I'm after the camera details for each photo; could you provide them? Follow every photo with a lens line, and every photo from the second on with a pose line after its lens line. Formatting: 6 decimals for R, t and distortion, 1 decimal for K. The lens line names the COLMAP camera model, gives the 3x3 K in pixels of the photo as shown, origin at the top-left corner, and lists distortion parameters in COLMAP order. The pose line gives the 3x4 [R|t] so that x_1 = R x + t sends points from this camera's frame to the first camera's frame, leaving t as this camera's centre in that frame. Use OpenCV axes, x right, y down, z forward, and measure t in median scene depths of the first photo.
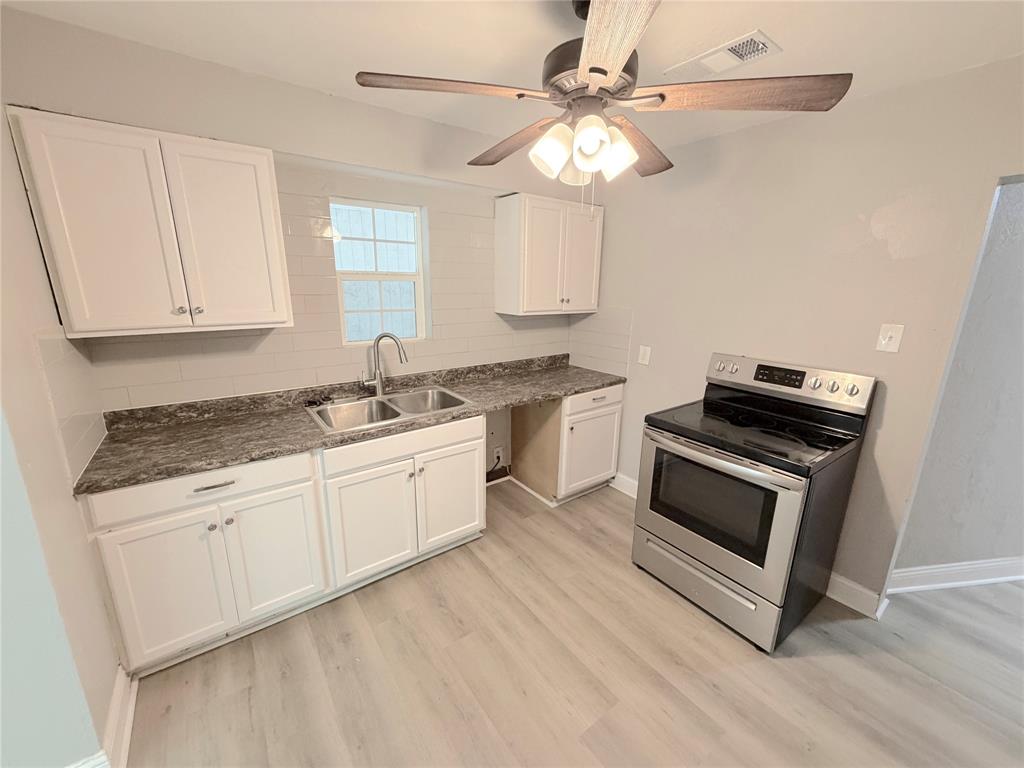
lens RADIAL K [[409.2, 0, 510.3], [0, 409.2, 384.3], [0, 0, 1]] dist [-0.000663, -0.000016]
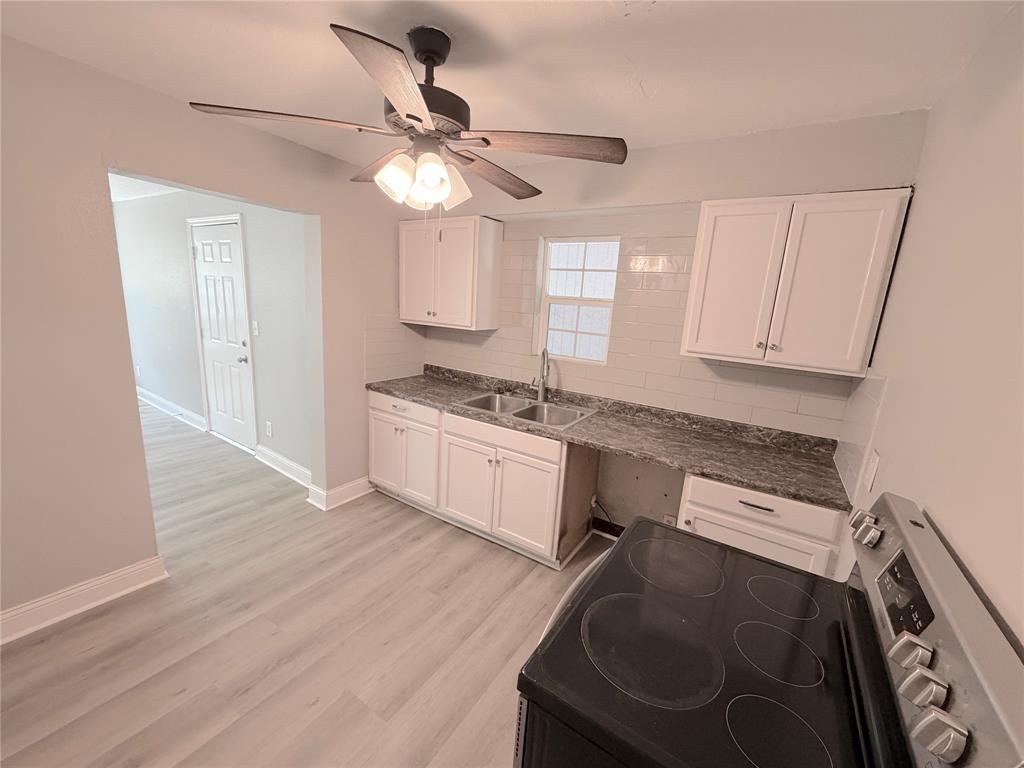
lens RADIAL K [[409.2, 0, 510.3], [0, 409.2, 384.3], [0, 0, 1]] dist [-0.000663, -0.000016]
pose [[0.358905, 0.209154, -0.909638, 0.680775], [-0.280619, 0.953661, 0.108556, -0.116104], [0.890191, 0.216301, 0.400966, 0.431951]]
